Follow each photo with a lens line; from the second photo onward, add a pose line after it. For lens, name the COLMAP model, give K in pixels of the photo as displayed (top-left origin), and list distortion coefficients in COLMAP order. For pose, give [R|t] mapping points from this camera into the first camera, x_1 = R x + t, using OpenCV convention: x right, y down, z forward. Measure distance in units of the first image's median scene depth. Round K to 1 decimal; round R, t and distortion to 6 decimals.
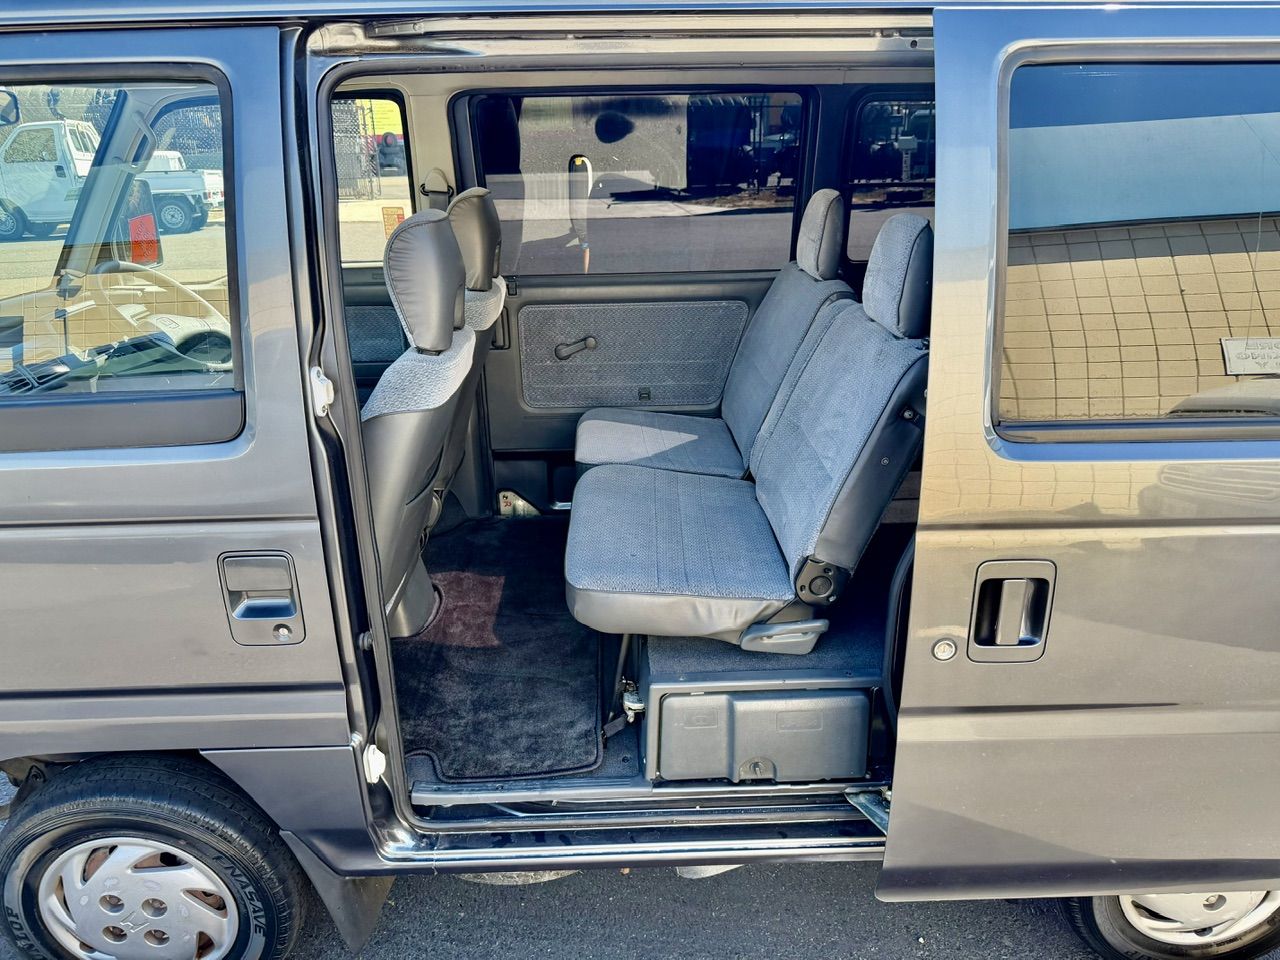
lens RADIAL K [[897.7, 0, 645.6], [0, 897.7, 478.8], [0, 0, 1]] dist [0.111979, -0.216799]
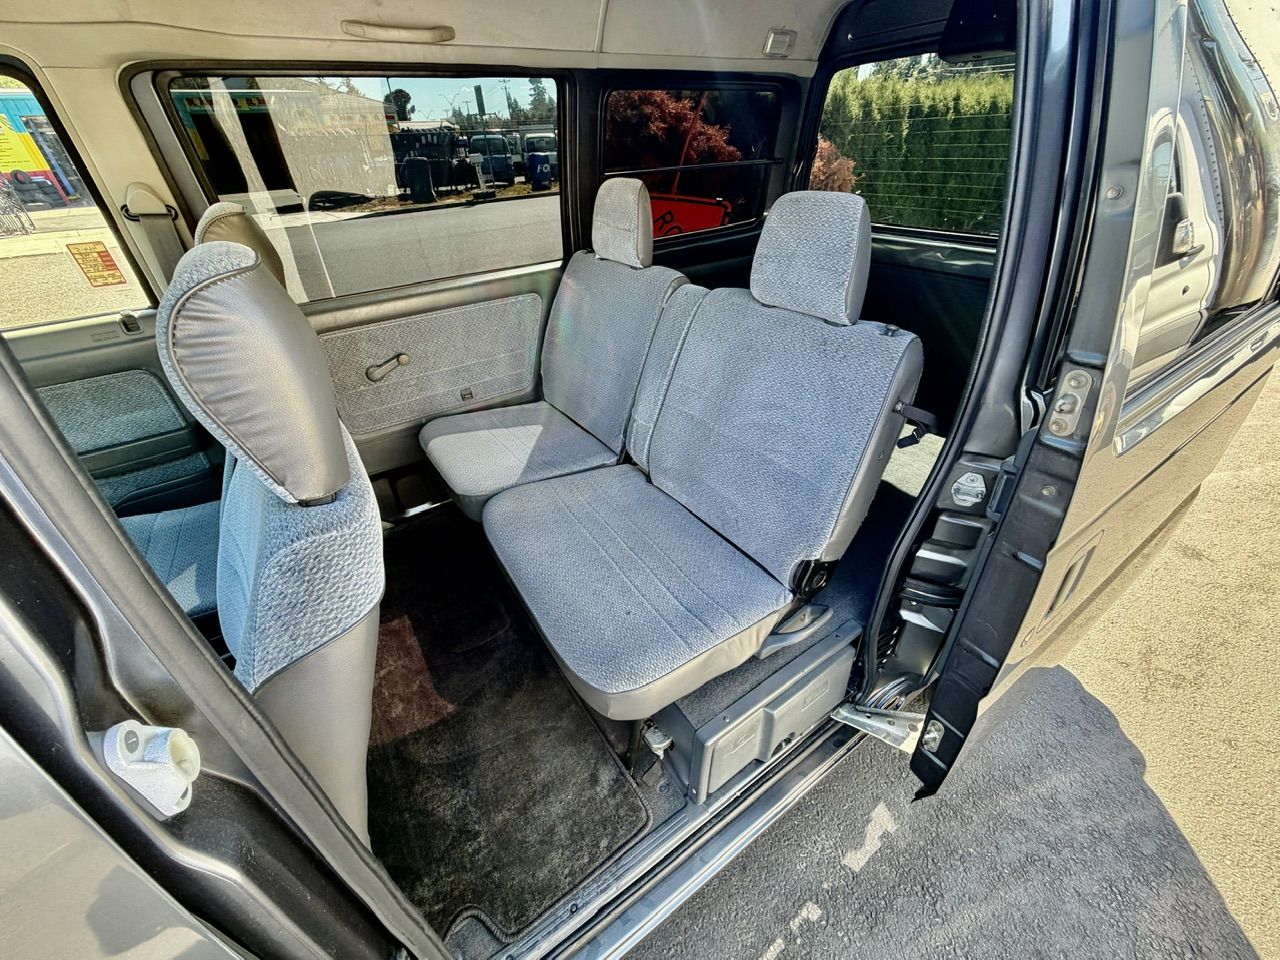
lens RADIAL K [[510.6, 0, 641.3], [0, 510.6, 474.0], [0, 0, 1]] dist [-0.016822, 0.006416]
pose [[0.848694, -0.307797, 0.430091, -0.142251], [0.216332, 0.944096, 0.248762, -0.136548], [-0.482616, -0.118080, 0.867836, 0.440036]]
